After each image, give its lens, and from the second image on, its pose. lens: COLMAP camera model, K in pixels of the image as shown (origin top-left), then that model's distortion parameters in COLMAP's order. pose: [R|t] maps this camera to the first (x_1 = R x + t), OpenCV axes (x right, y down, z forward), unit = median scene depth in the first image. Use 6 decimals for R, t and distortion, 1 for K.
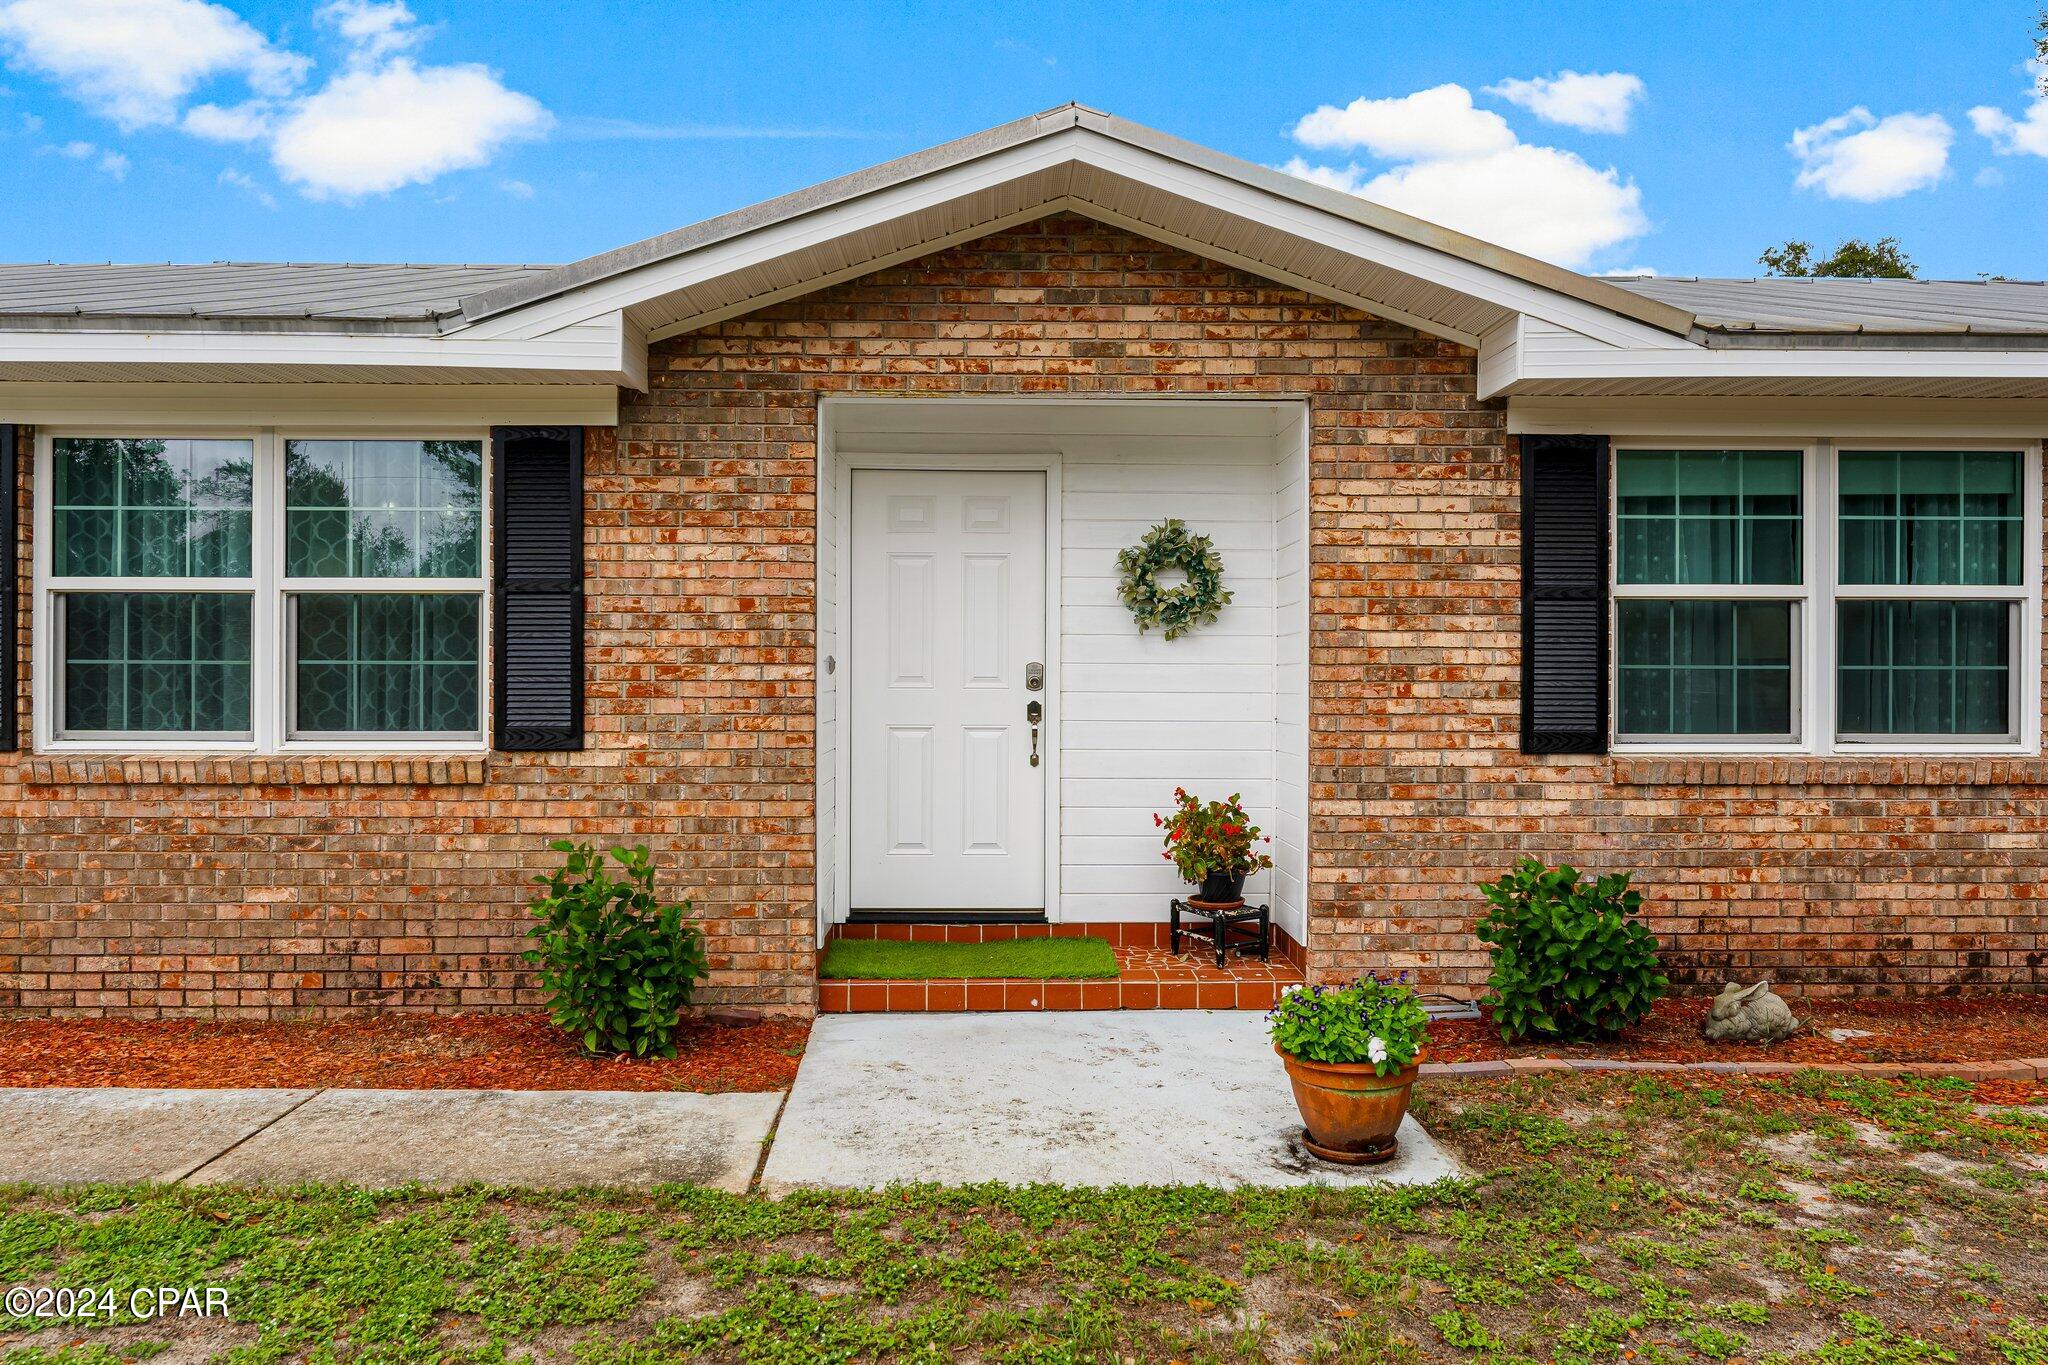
lens RADIAL K [[1391.5, 0, 1024.0], [0, 1391.5, 681.3], [0, 0, 1]] dist [-0.004450, 0.003688]
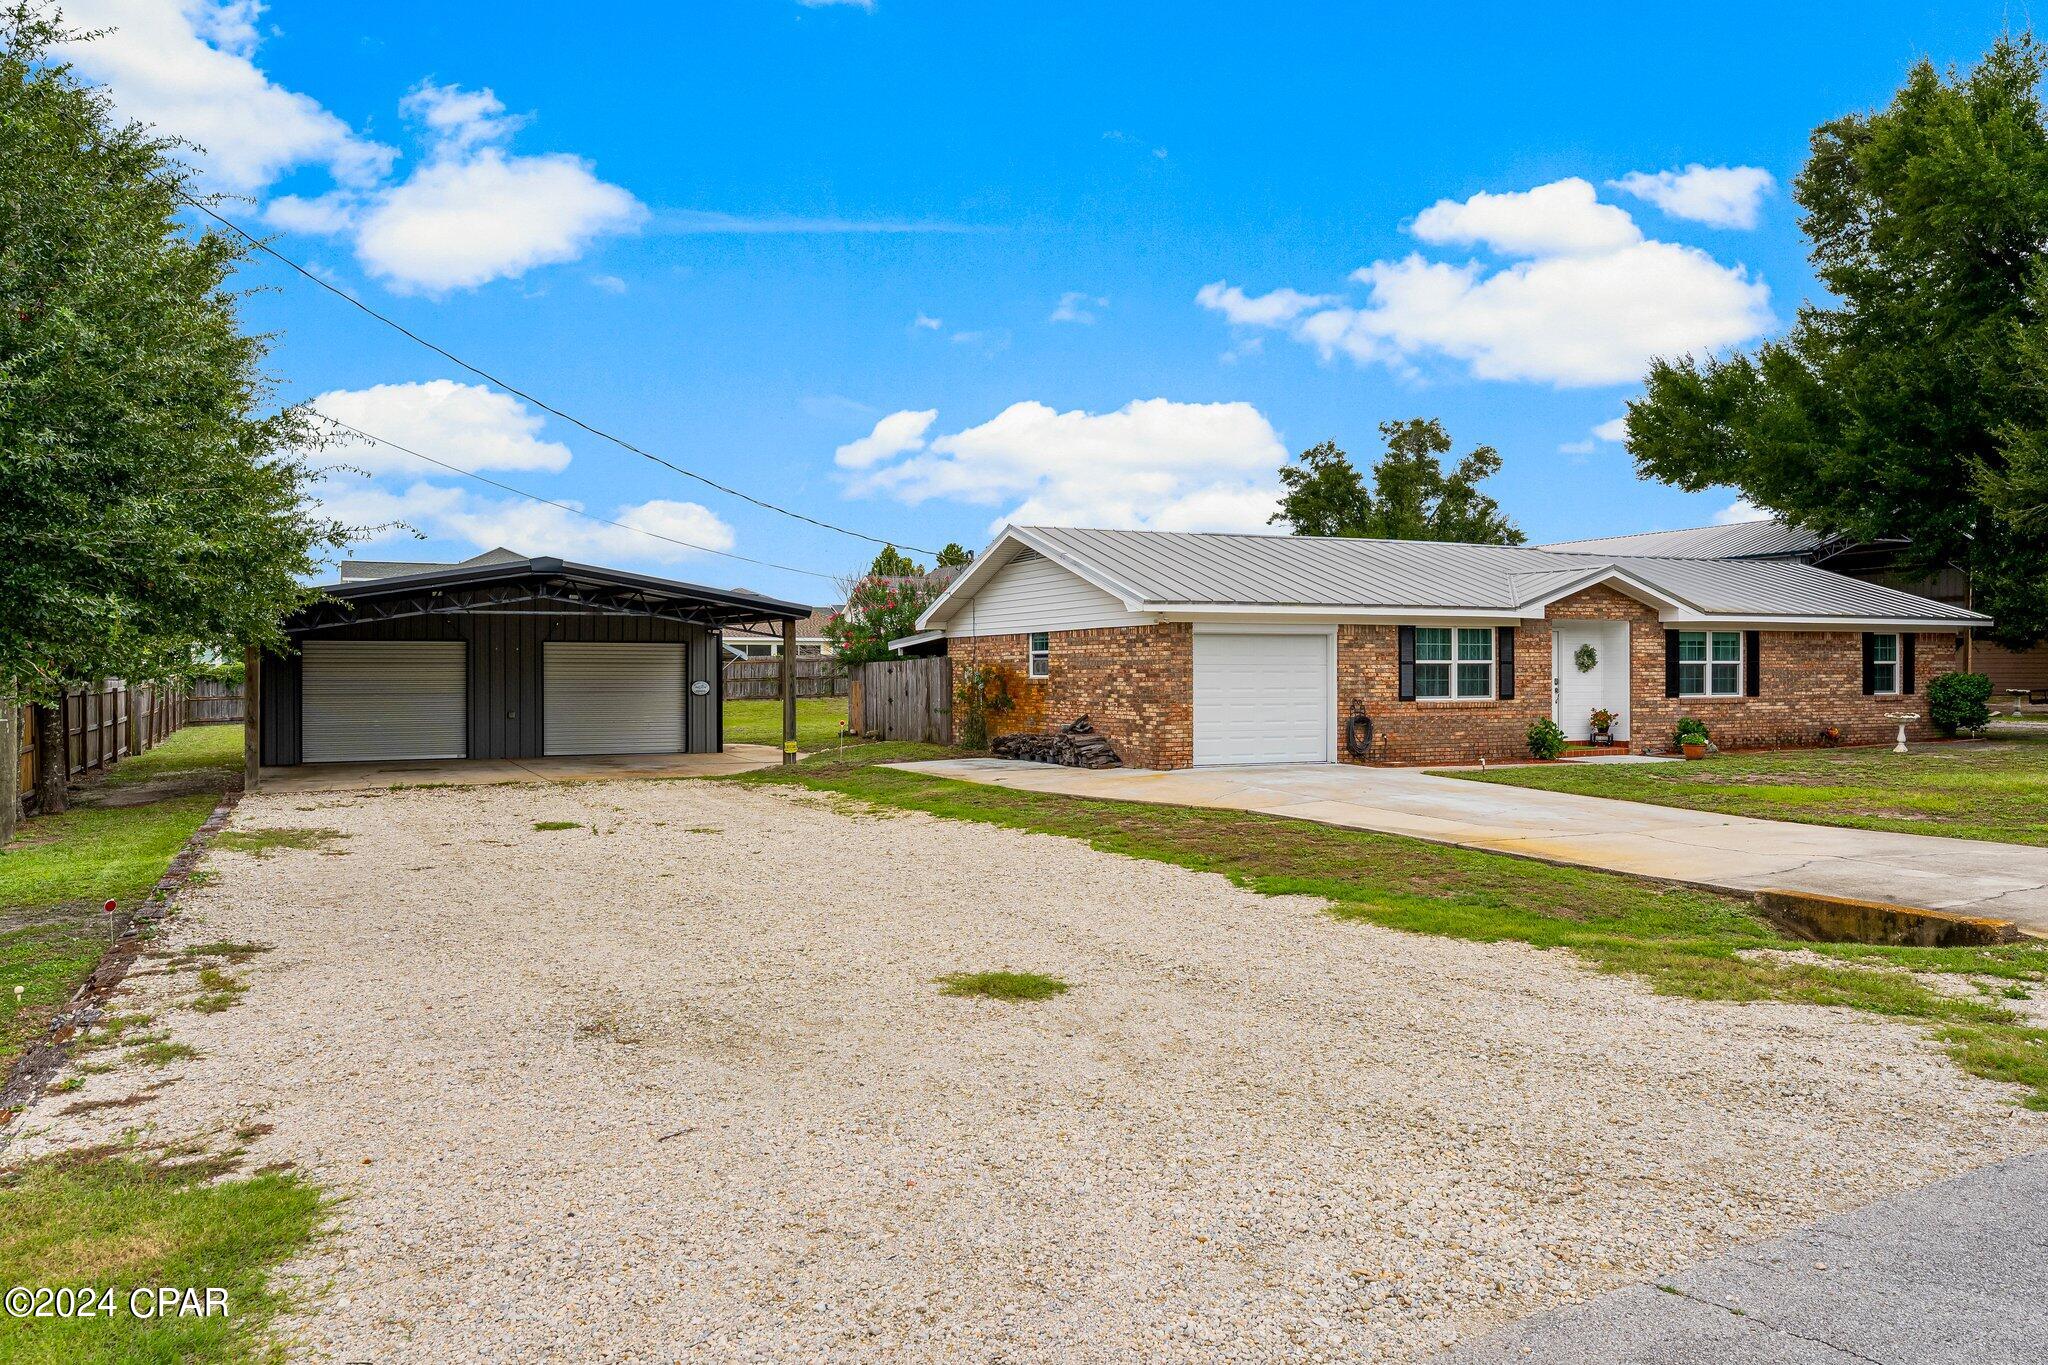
lens RADIAL K [[1391.5, 0, 1040.2], [0, 1391.5, 693.8], [0, 0, 1]] dist [-0.004450, 0.003688]
pose [[0.915715, -0.011427, 0.401666, -3.421525], [0.007342, 0.999905, 0.011708, -0.030633], [-0.401761, -0.007772, 0.915711, -2.414814]]
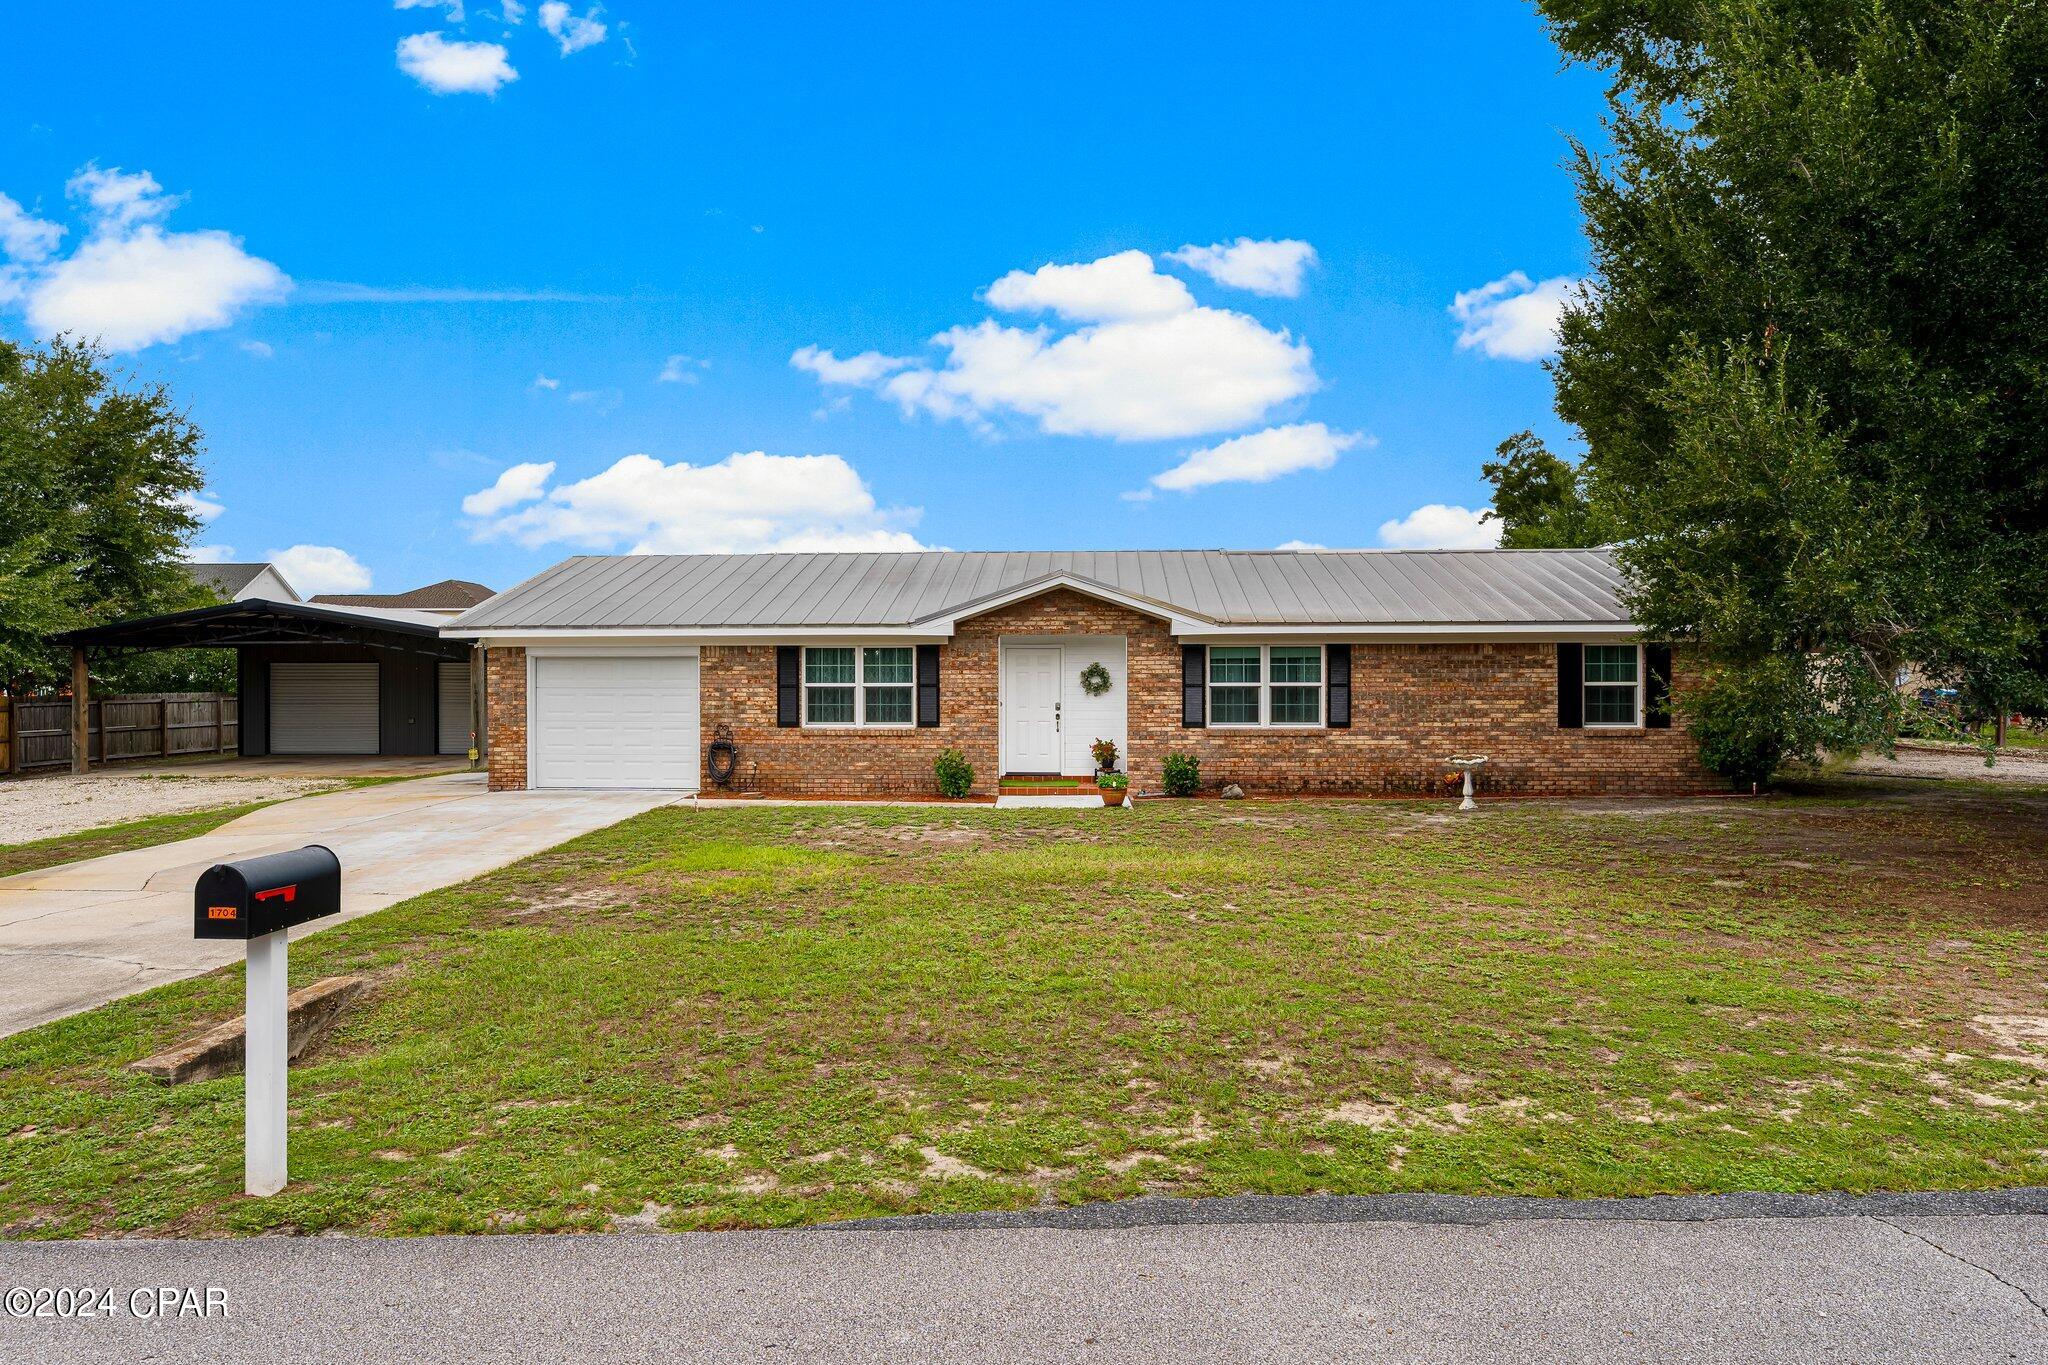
lens RADIAL K [[1236.8, 0, 1031.3], [0, 1236.8, 685.9], [0, 0, 1]] dist [-0.005802, -0.001707]
pose [[0.997209, -0.003575, -0.074573, 0.197885], [0.003747, 0.999991, 0.002165, -0.071597], [0.074565, -0.002438, 0.997213, -2.413913]]
